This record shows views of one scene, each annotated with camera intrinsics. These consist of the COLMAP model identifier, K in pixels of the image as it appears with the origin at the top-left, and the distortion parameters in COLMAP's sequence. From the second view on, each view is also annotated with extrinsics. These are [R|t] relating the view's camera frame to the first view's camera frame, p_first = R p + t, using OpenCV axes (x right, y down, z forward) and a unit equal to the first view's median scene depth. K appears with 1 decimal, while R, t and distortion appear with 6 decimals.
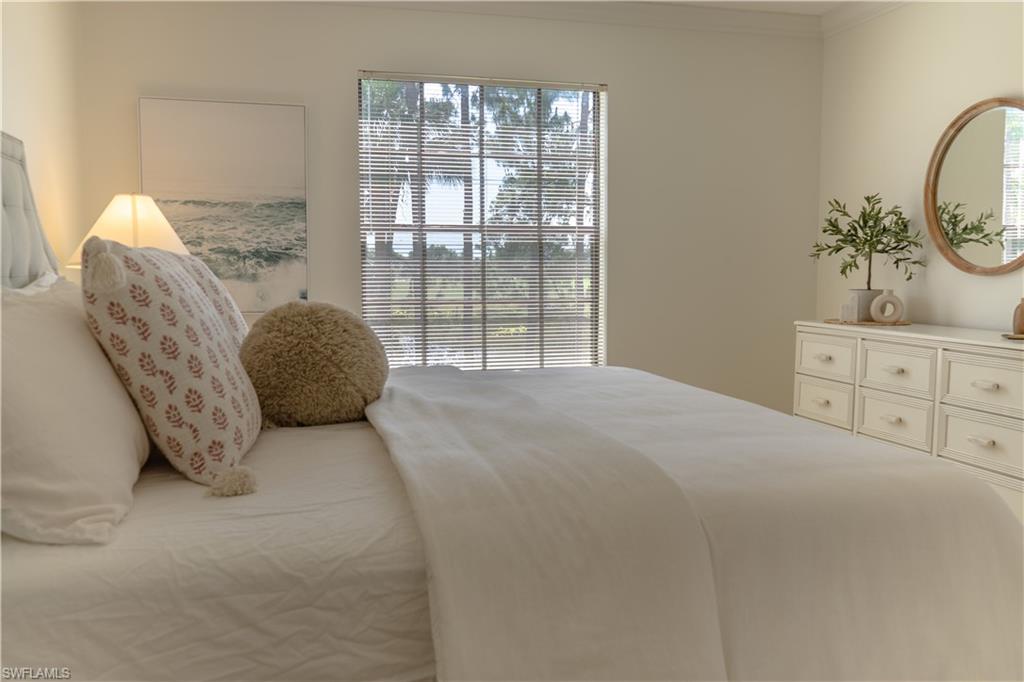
lens RADIAL K [[844.9, 0, 512.0], [0, 844.9, 341.0], [0, 0, 1]] dist [-0.009438, 0.010390]
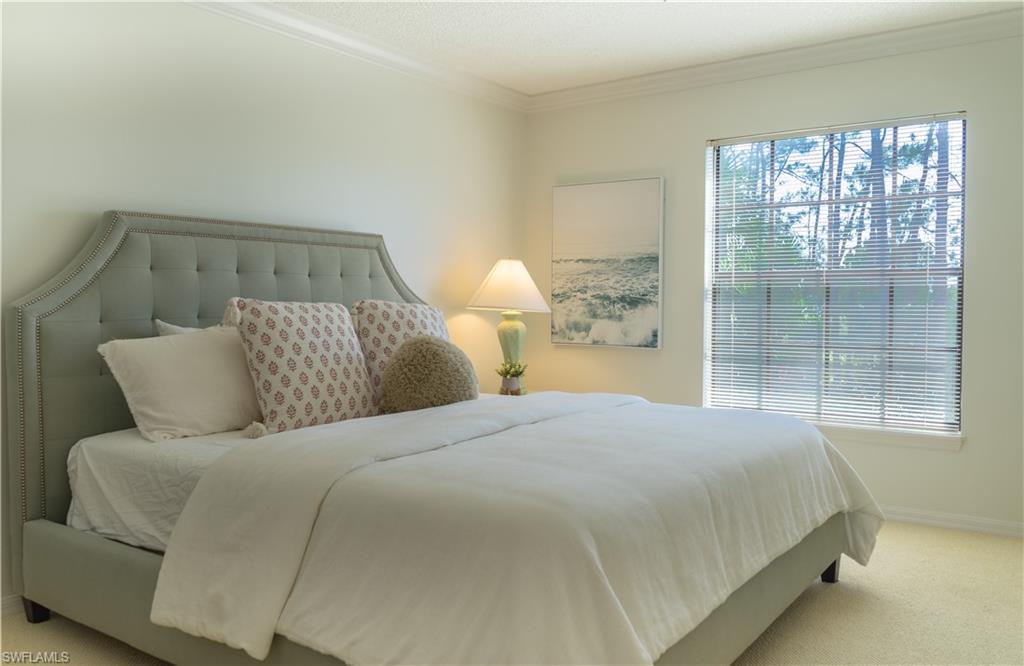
lens RADIAL K [[801.0, 0, 512.0], [0, 801.0, 333.0], [0, 0, 1]] dist [0.001240, -0.000791]
pose [[0.634596, 0.029364, -0.772286, 0.515236], [-0.071915, 0.997186, -0.021179, -0.016405], [0.769491, 0.068979, 0.634922, 0.124353]]
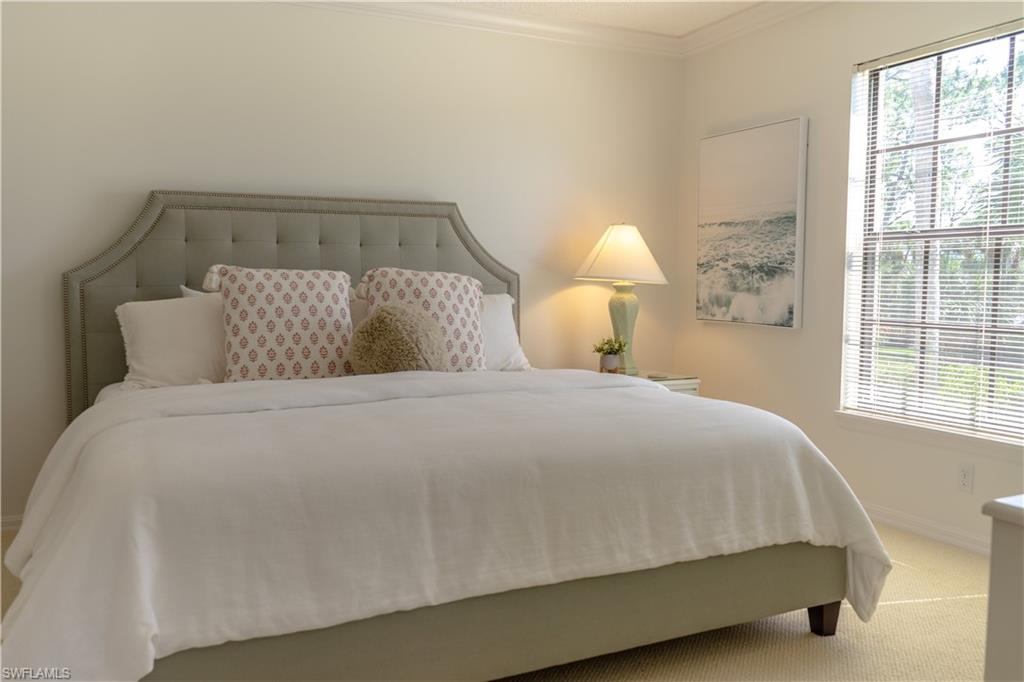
lens RADIAL K [[828.8, 0, 512.0], [0, 828.8, 341.0], [0, 0, 1]] dist [-0.007401, 0.002193]
pose [[0.197955, 0.073083, -0.977483, 0.653027], [-0.092725, 0.994141, 0.055550, -0.042413], [0.975816, 0.079641, 0.203572, 0.499124]]
